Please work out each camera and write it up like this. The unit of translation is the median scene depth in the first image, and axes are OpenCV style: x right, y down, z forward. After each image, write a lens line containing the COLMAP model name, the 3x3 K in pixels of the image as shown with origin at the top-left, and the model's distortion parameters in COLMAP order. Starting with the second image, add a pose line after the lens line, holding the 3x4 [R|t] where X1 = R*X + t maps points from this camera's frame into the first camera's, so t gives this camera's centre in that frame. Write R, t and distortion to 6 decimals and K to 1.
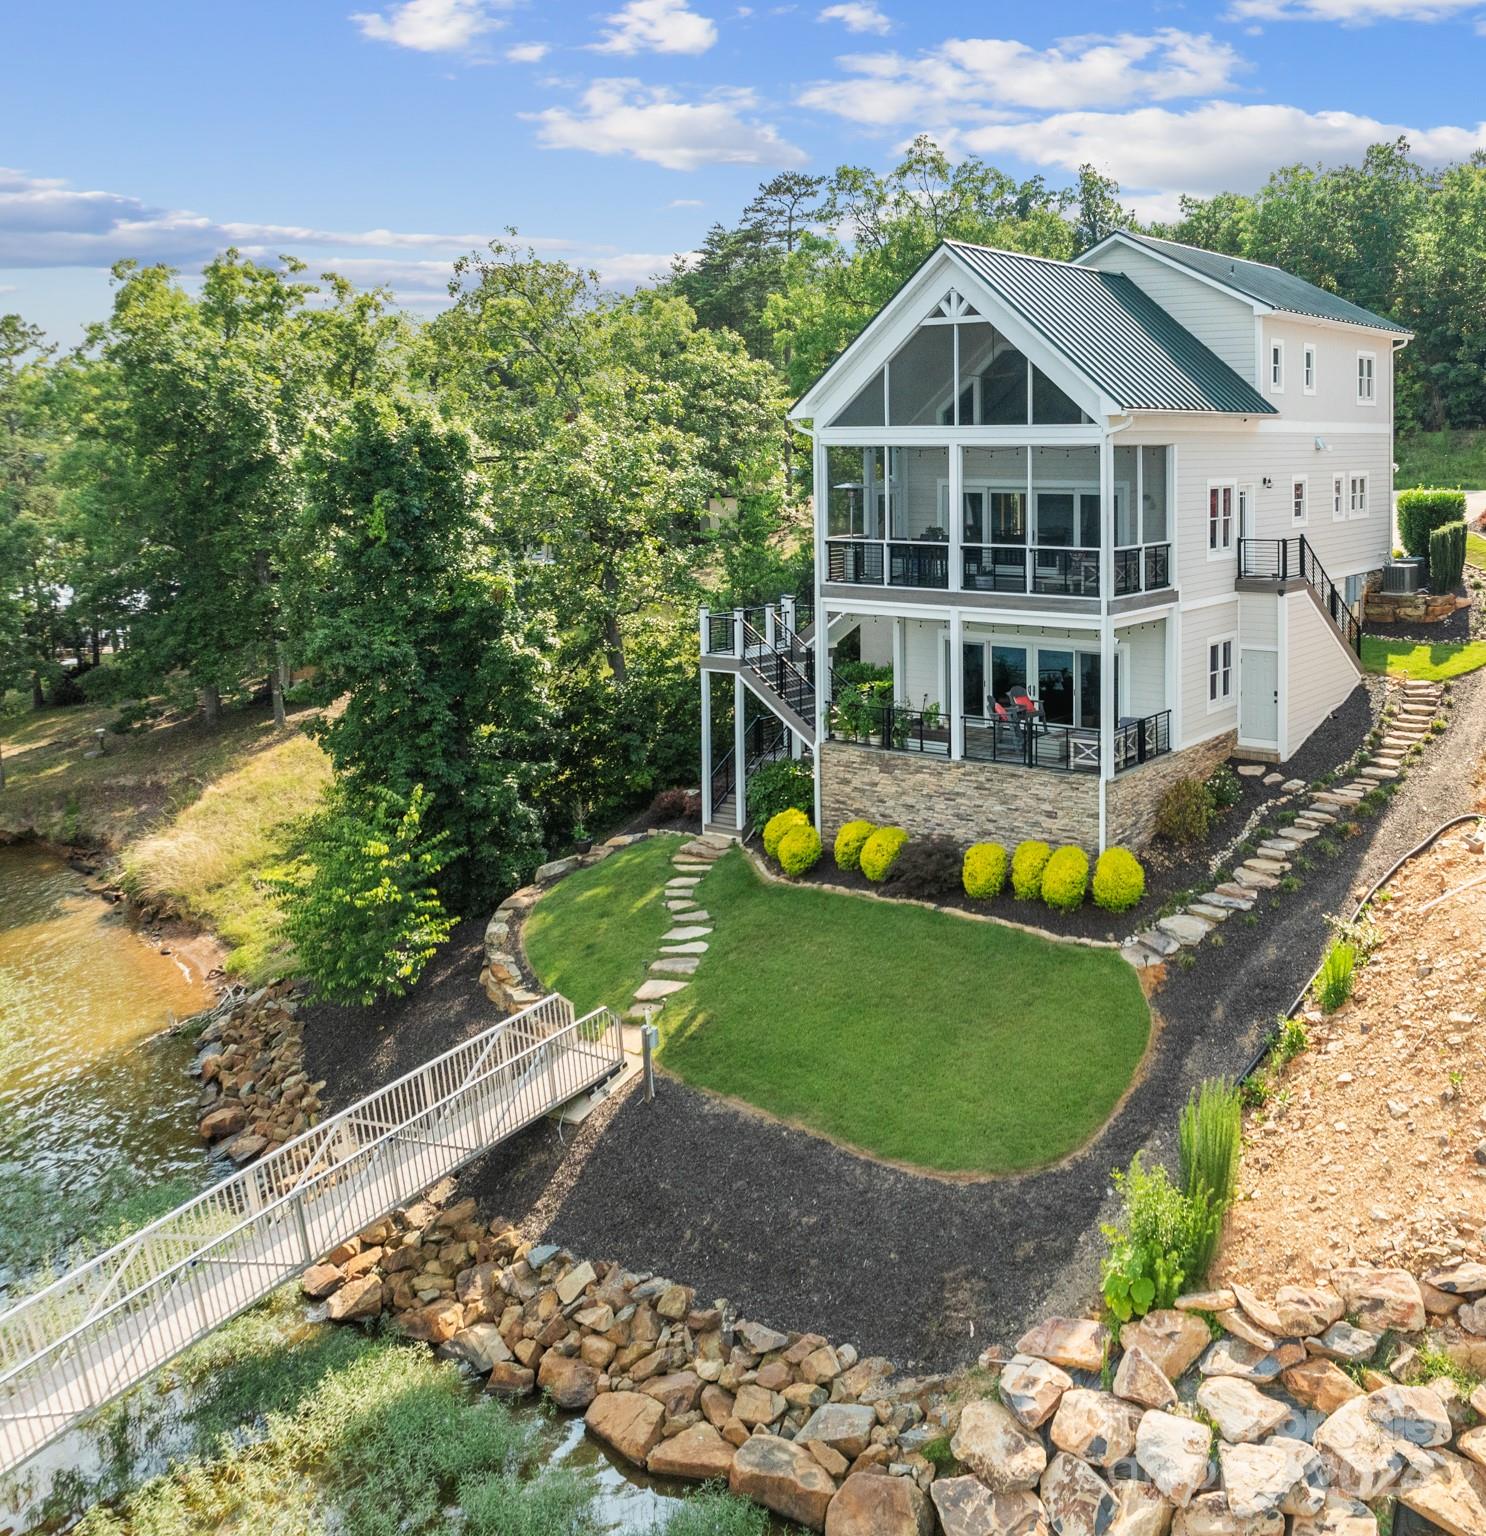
lens RADIAL K [[1537.3, 0, 1008.6], [0, 1537.3, 464.9], [0, 0, 1]] dist [-0.000519, -0.022913]
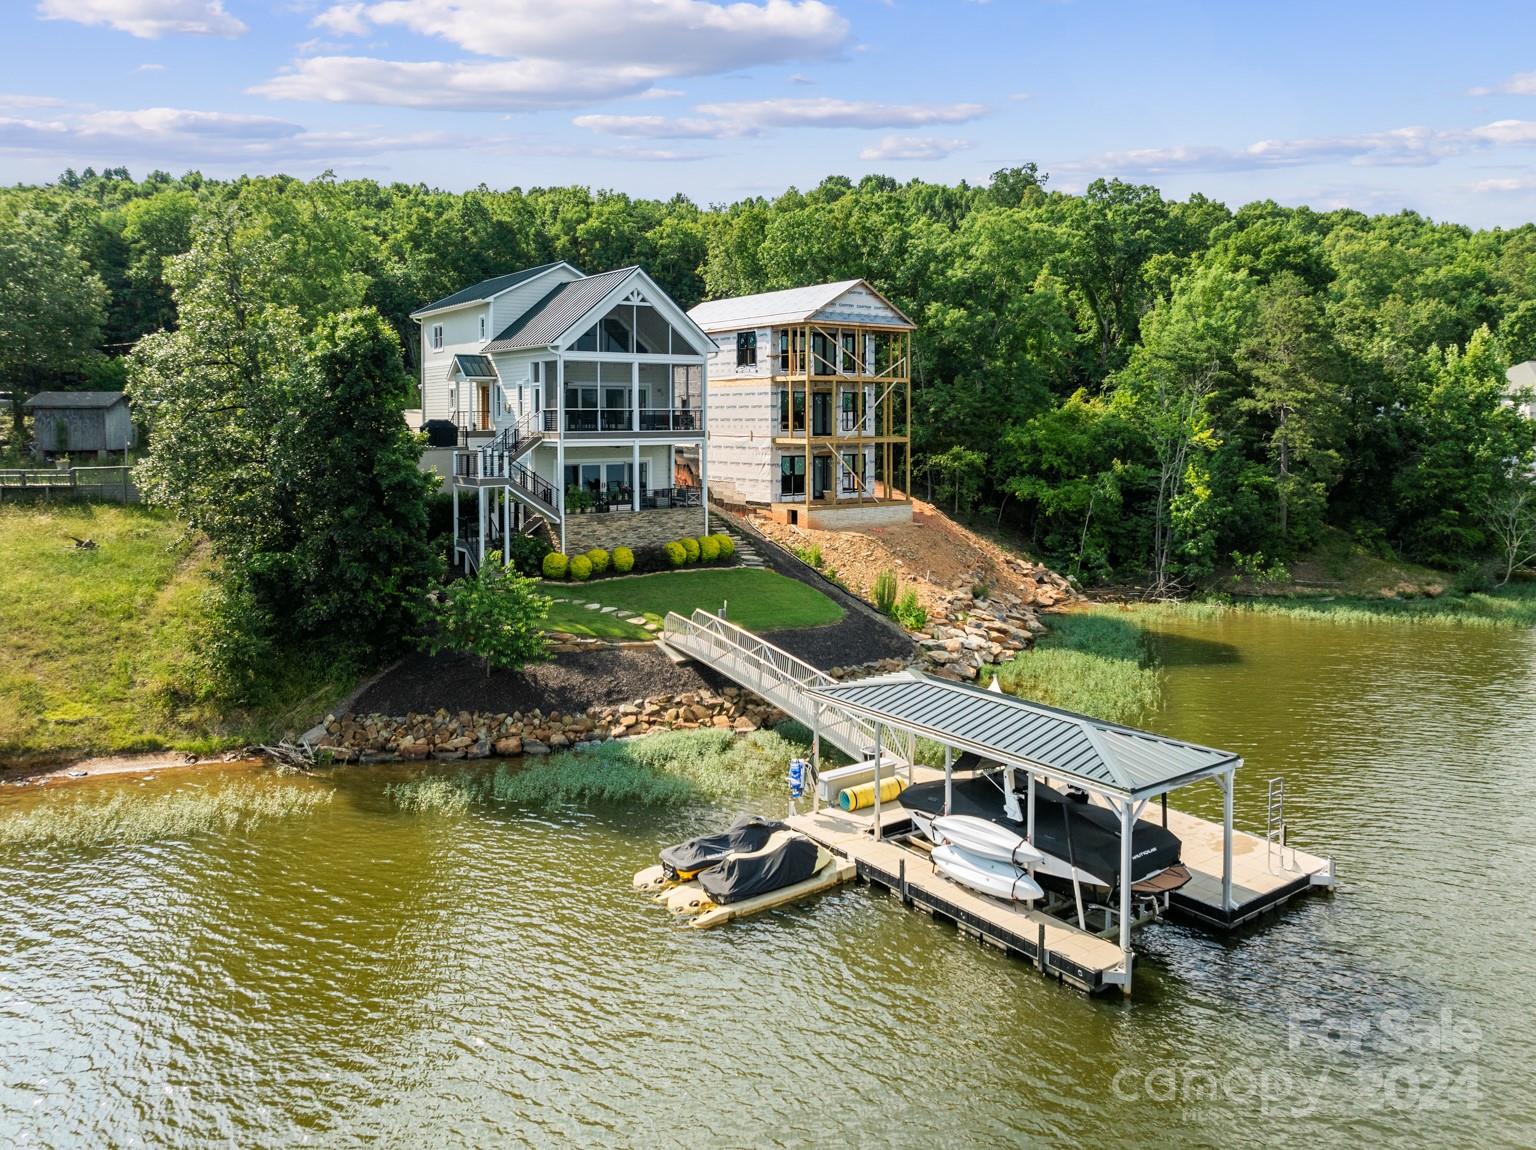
lens RADIAL K [[1168.7, 0, 790.7], [0, 1168.7, 428.5], [0, 0, 1]] dist [0.000359, -0.000651]
pose [[0.351953, -0.006061, 0.935998, -1.443626], [0.017321, 0.999850, -0.000039, 0.080643], [-0.935857, 0.016226, 0.352006, 0.231398]]
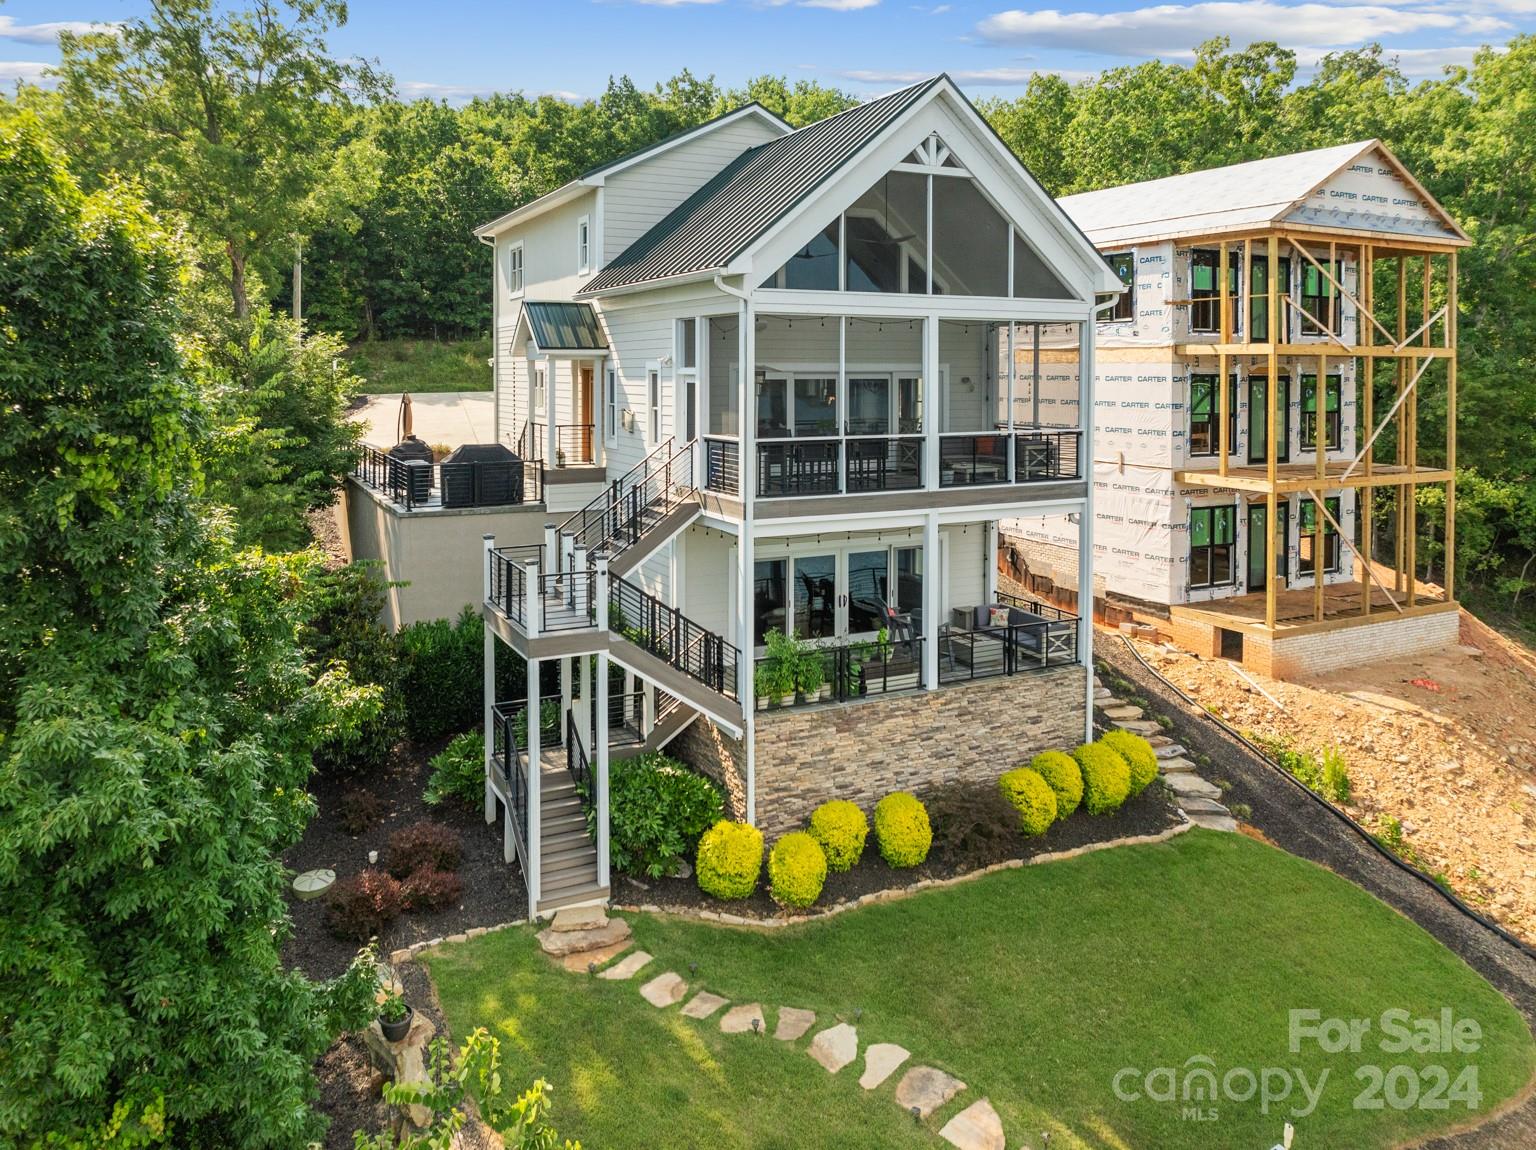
lens RADIAL K [[1156.5, 0, 768.2], [0, 1156.5, 378.4], [0, 0, 1]] dist [-0.013138, -0.007252]
pose [[0.508069, -0.002561, 0.861313, -0.618188], [0.009784, 0.999948, -0.002798, 0.021144], [-0.861261, 0.009848, 0.508067, 0.742807]]
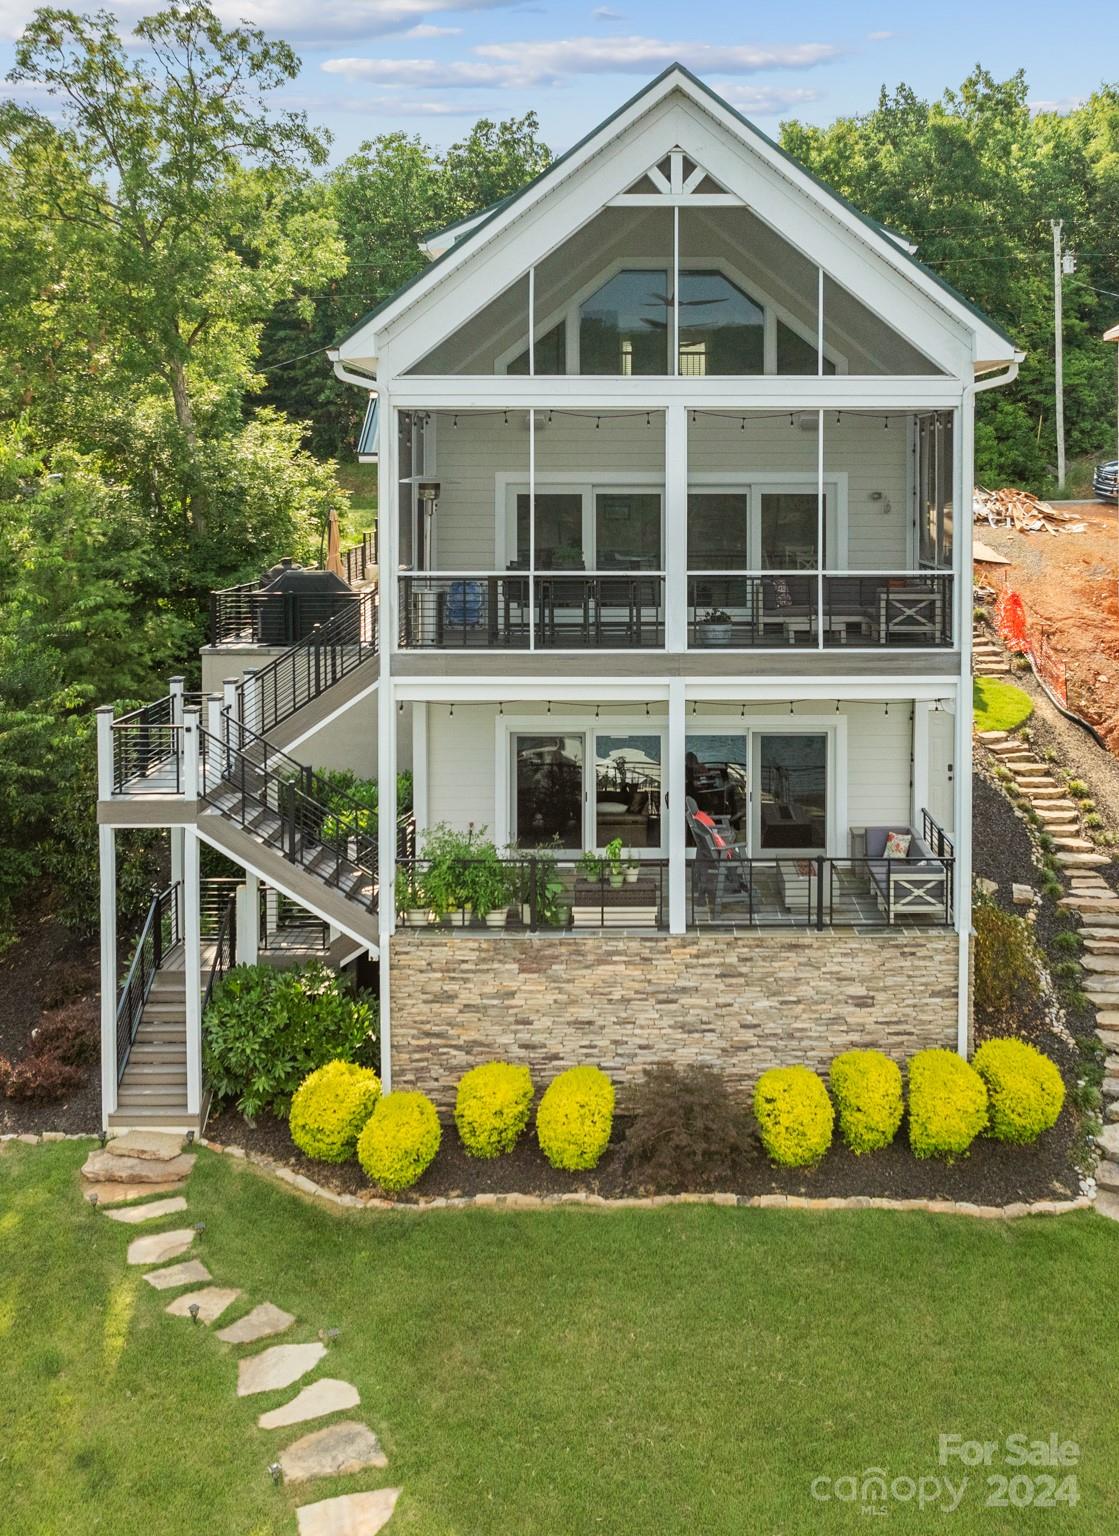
lens RADIAL K [[1540.6, 0, 645.7], [0, 1540.6, 475.5], [0, 0, 1]] dist [-0.015681, -0.006192]
pose [[0.842928, 0.004587, 0.538007, -0.362706], [0.005109, 0.999850, -0.016529, 0.023080], [-0.538003, 0.016681, 0.842778, 0.492070]]
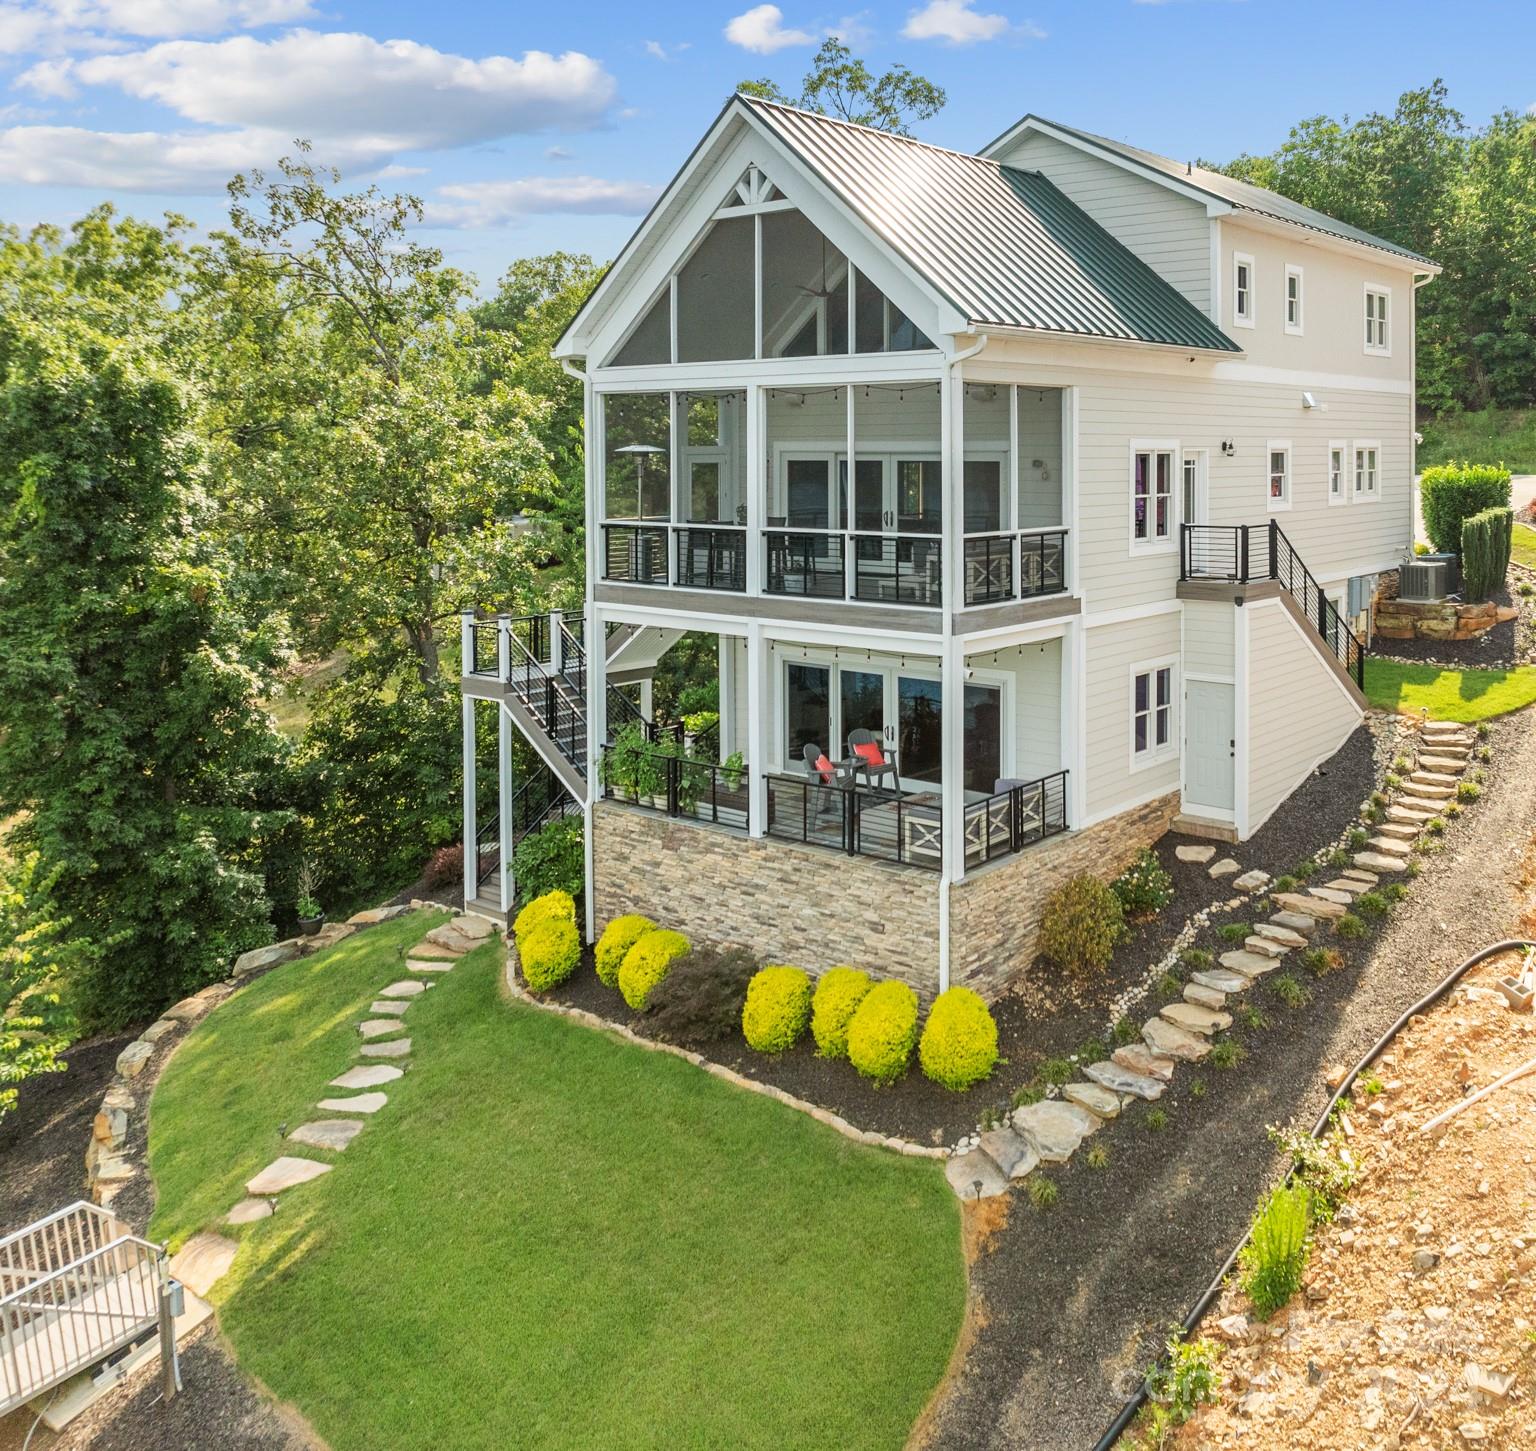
lens RADIAL K [[1447.0, 0, 954.2], [0, 1447.0, 449.1], [0, 0, 1]] dist [-0.012224, -0.013637]
pose [[0.996470, 0.000879, -0.083949, 0.108926], [-0.001969, 0.999915, -0.012908, 0.023497], [0.083931, 0.013028, 0.996386, 0.346270]]
